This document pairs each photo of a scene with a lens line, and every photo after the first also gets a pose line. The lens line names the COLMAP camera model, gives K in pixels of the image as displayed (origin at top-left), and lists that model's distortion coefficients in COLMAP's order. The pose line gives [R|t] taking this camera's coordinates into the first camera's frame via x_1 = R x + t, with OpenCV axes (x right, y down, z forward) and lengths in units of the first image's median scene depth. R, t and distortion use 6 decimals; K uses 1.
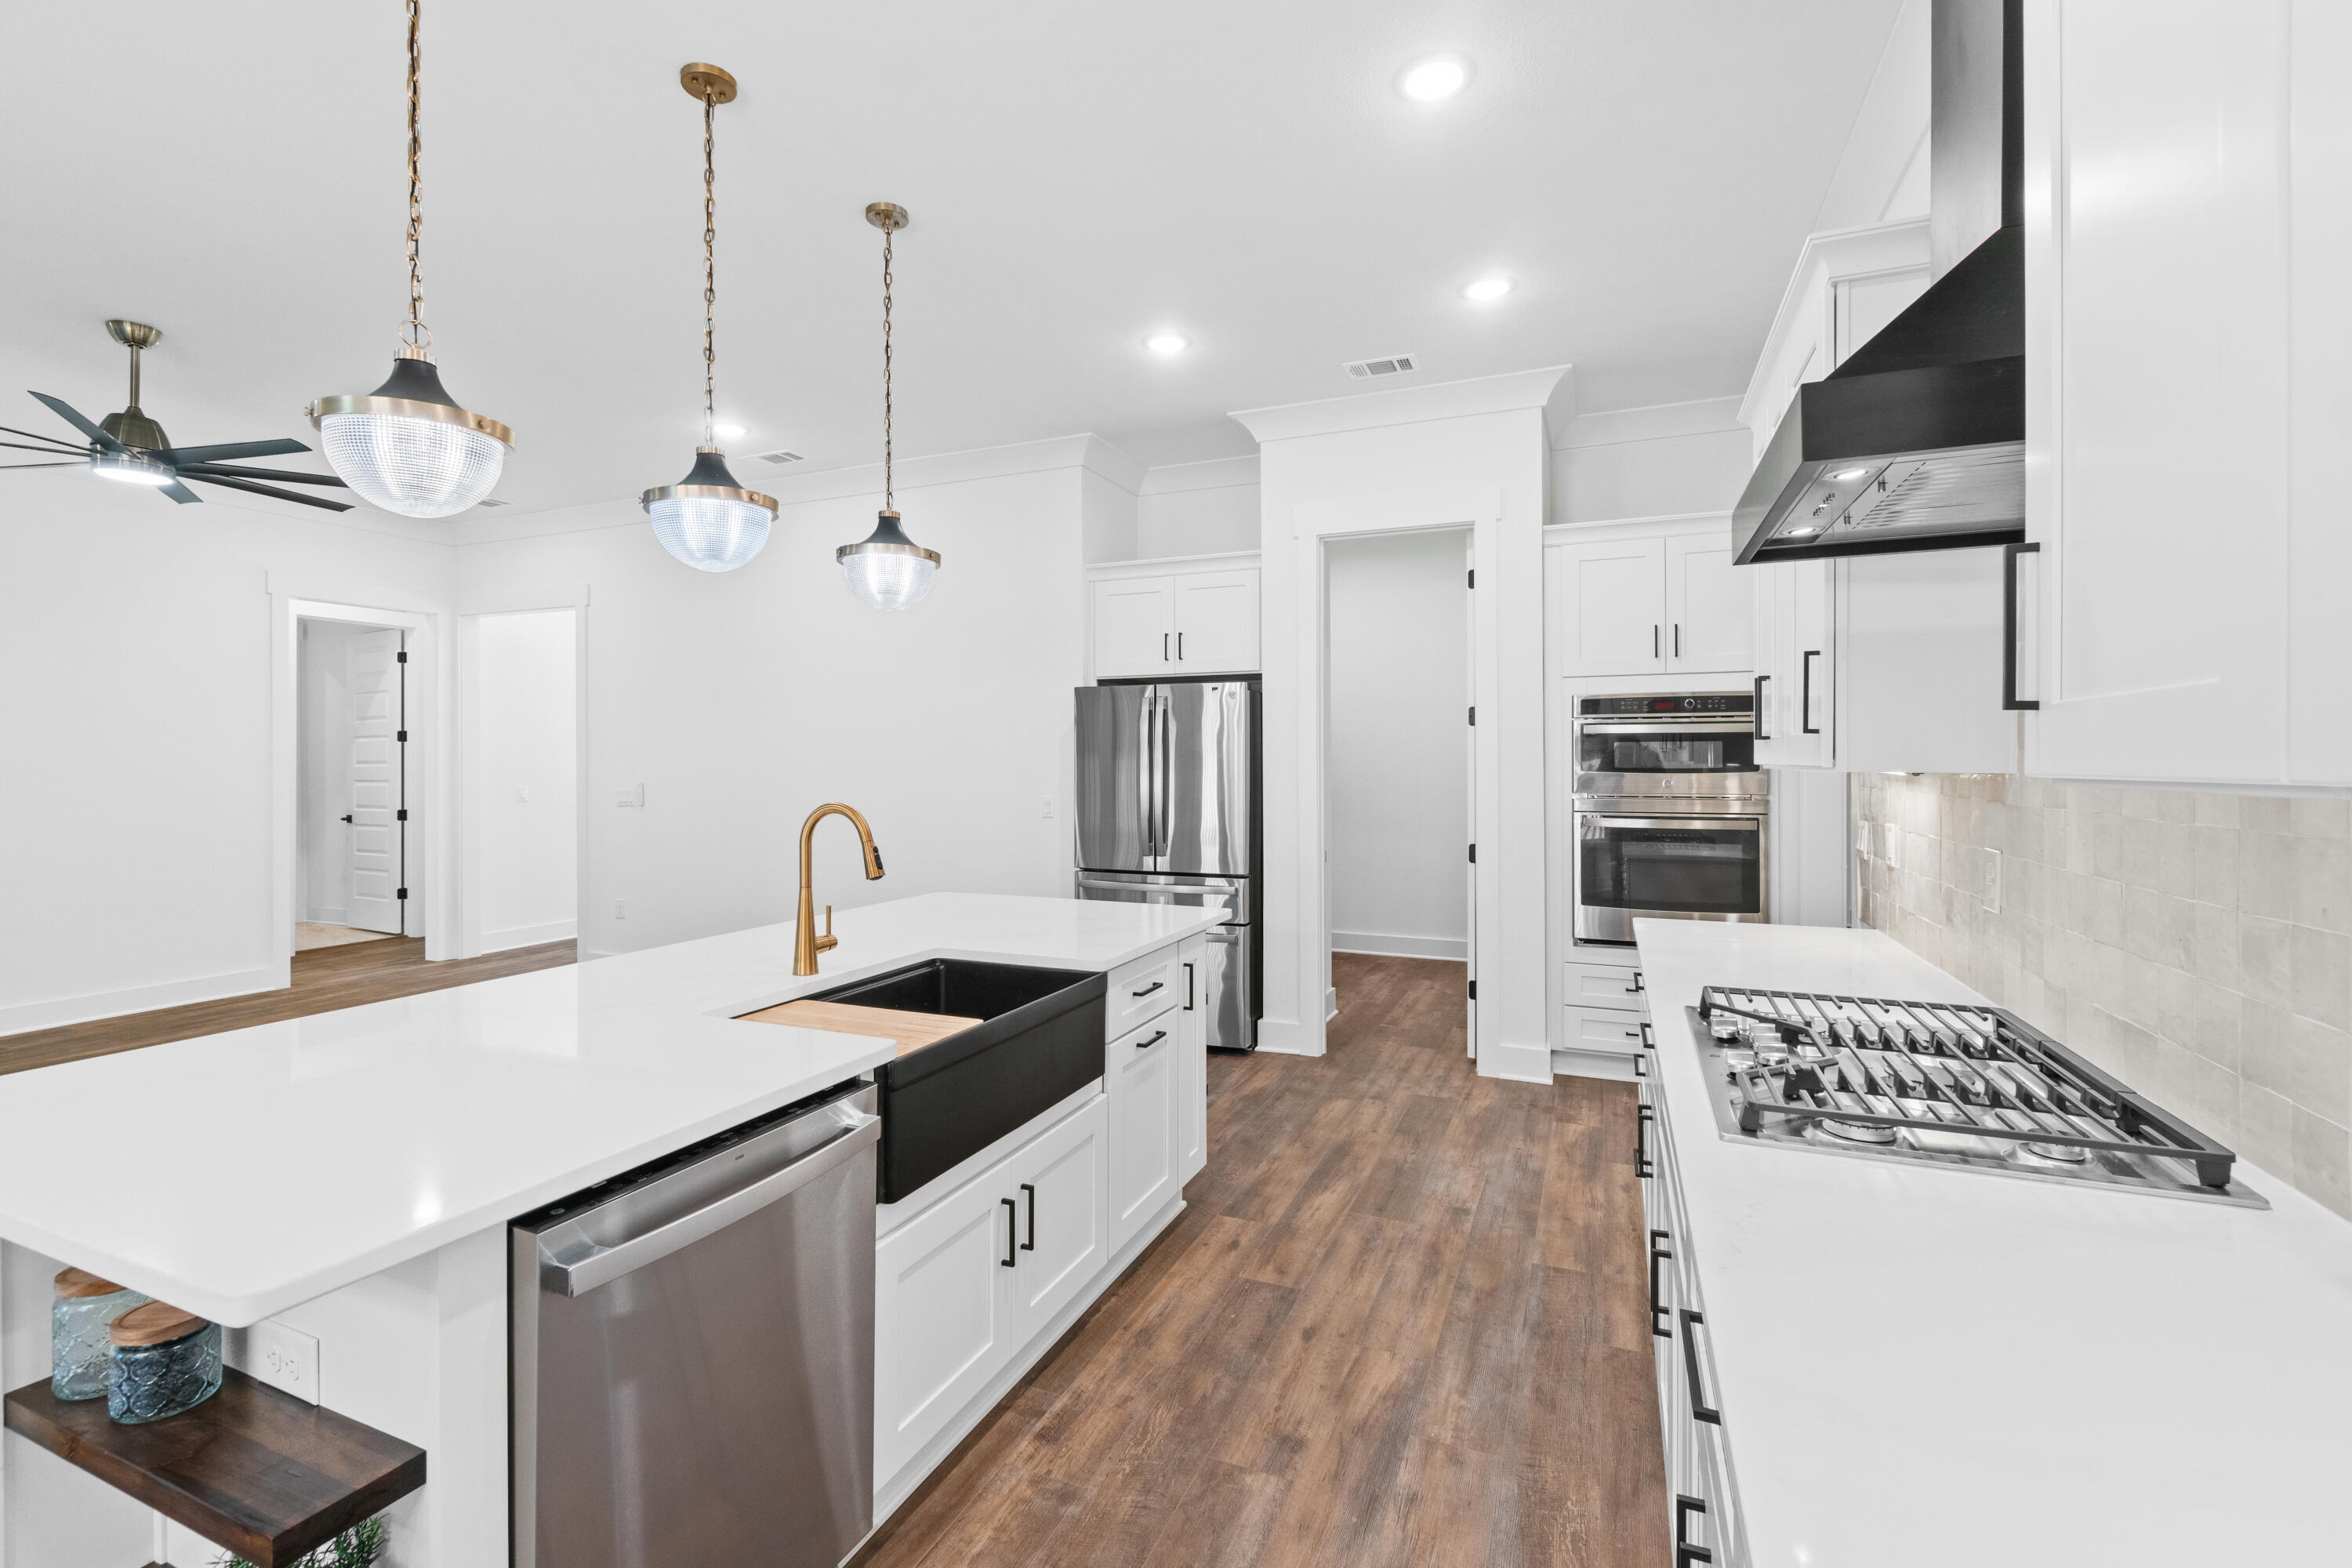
lens RADIAL K [[1037.7, 0, 1171.1], [0, 1037.7, 760.8], [0, 0, 1]] dist [-0.001933, -0.000423]
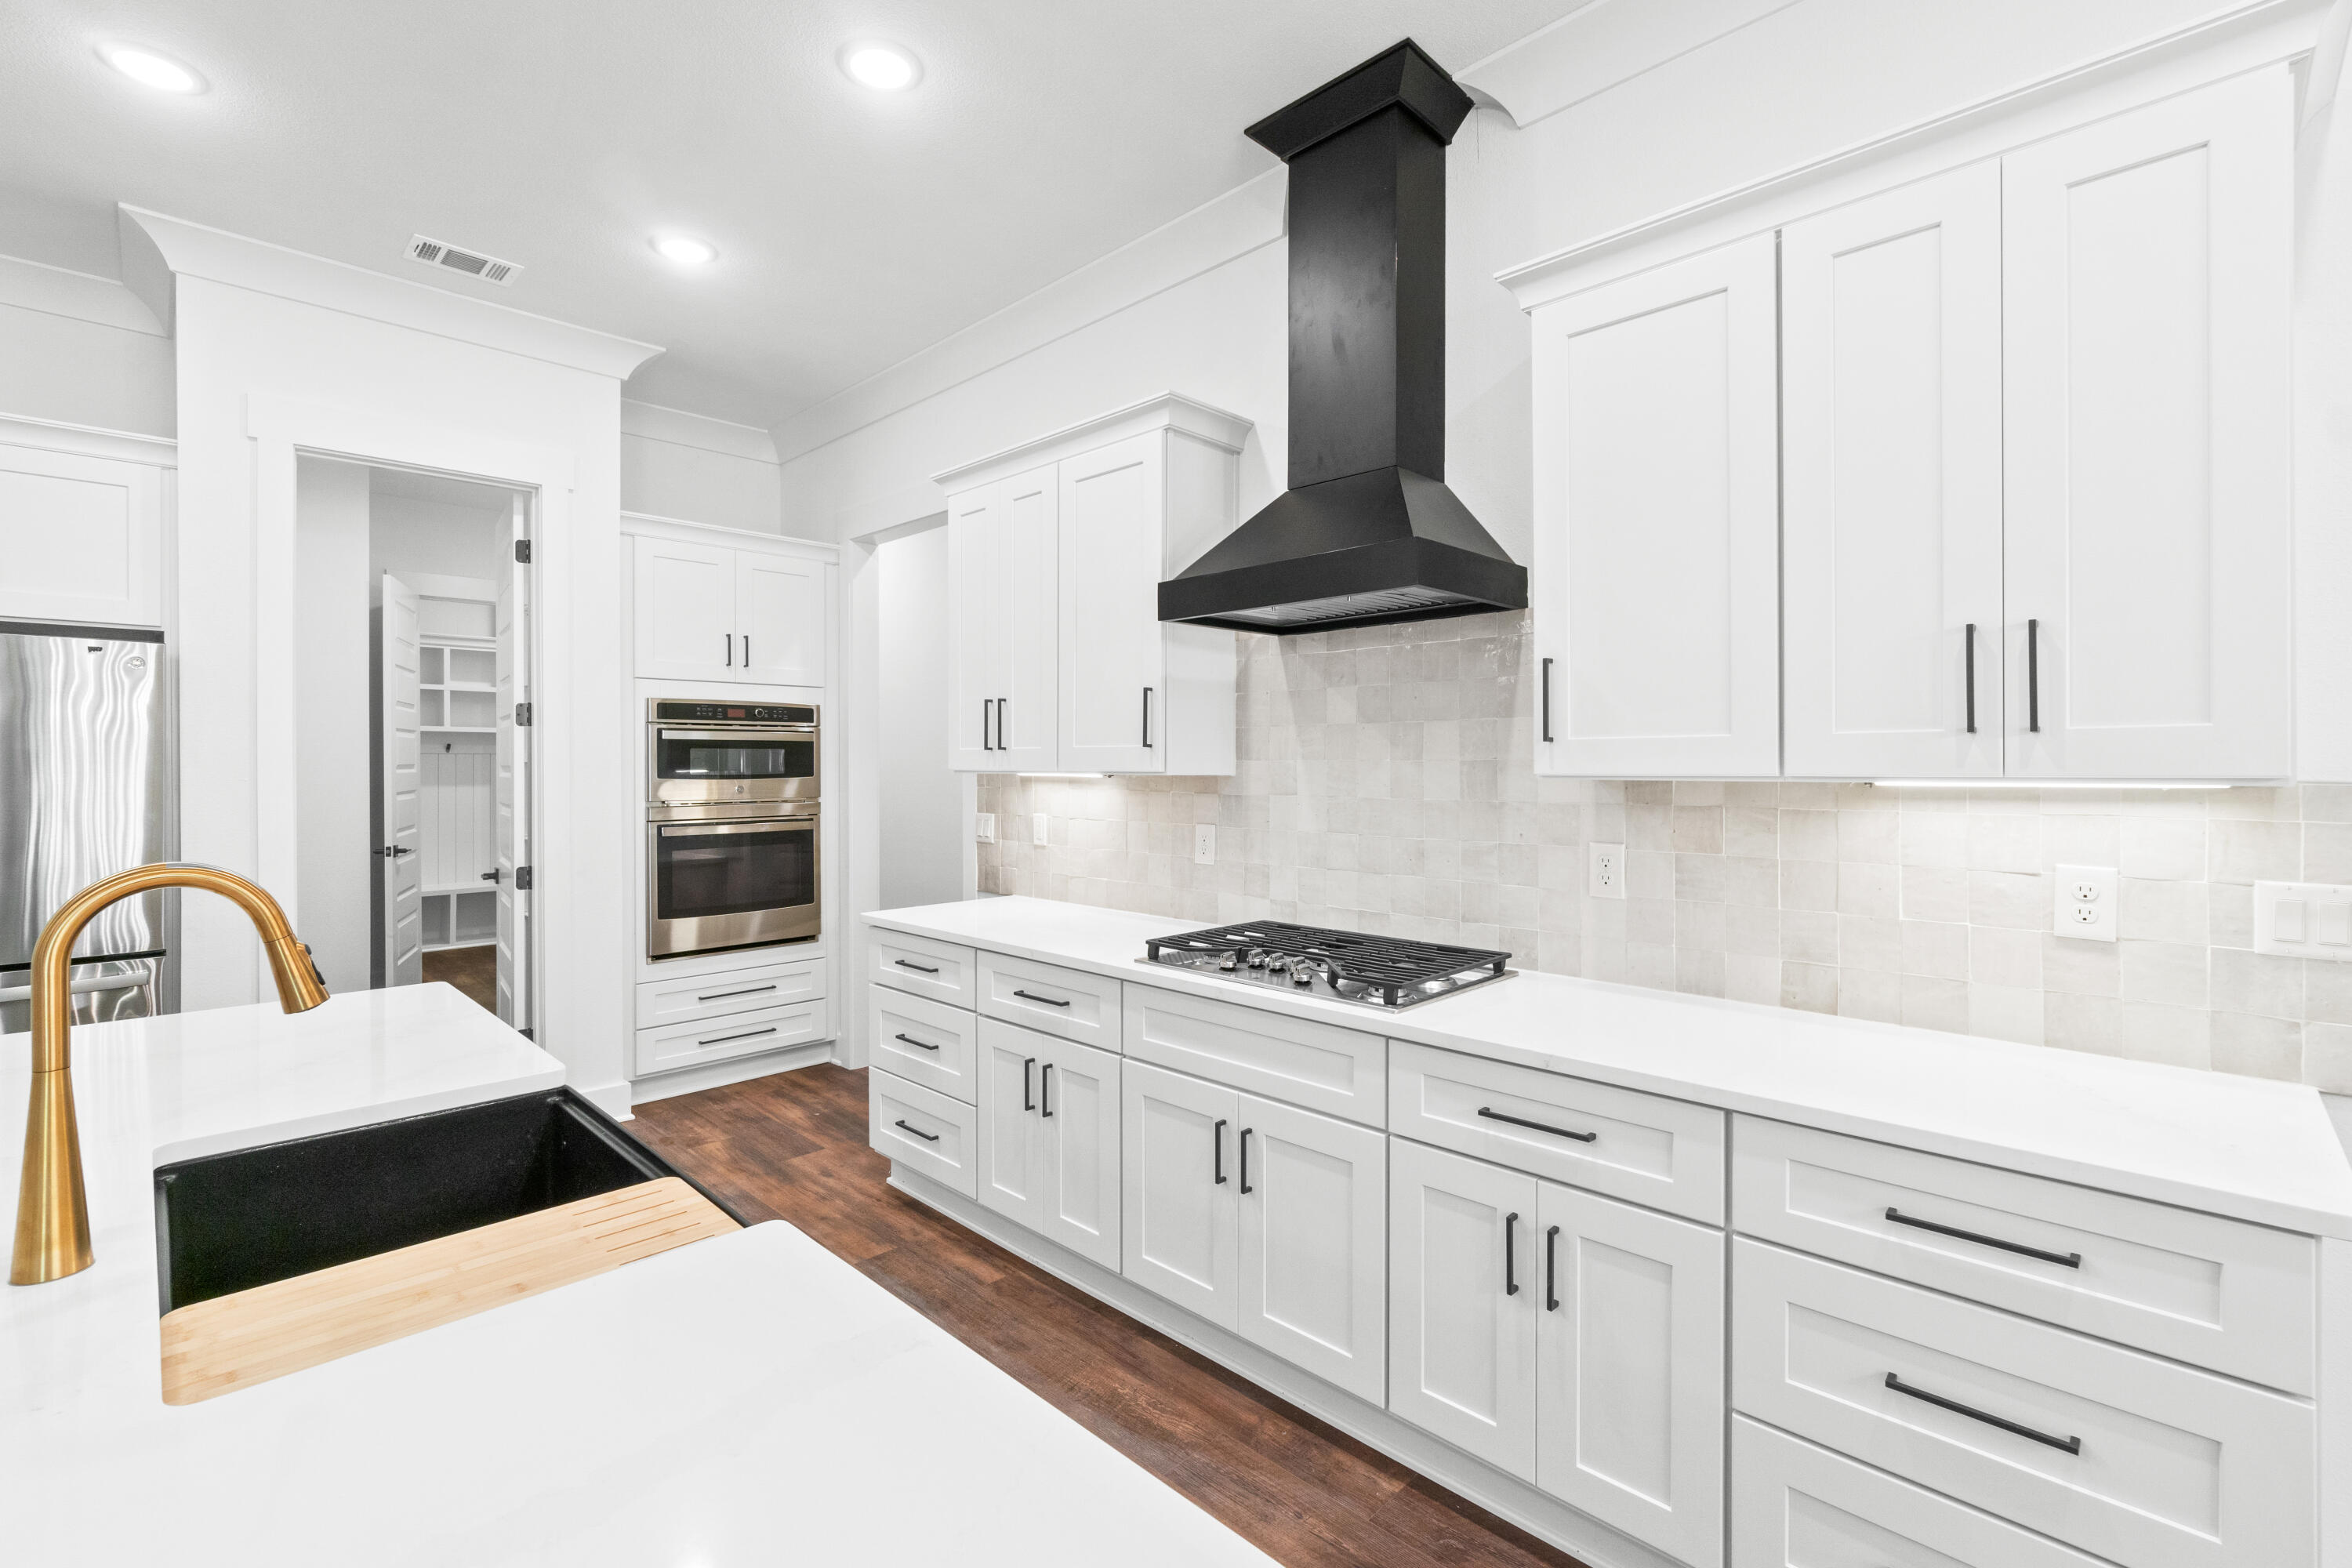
lens RADIAL K [[1023.4, 0, 1167.0], [0, 1023.4, 765.5], [0, 0, 1]] dist [-0.009460, -0.000097]
pose [[0.374666, -0.000176, 0.927160, -0.366849], [0.001783, 0.999998, -0.000531, -0.000750], [-0.927158, 0.001852, 0.374665, 0.273655]]
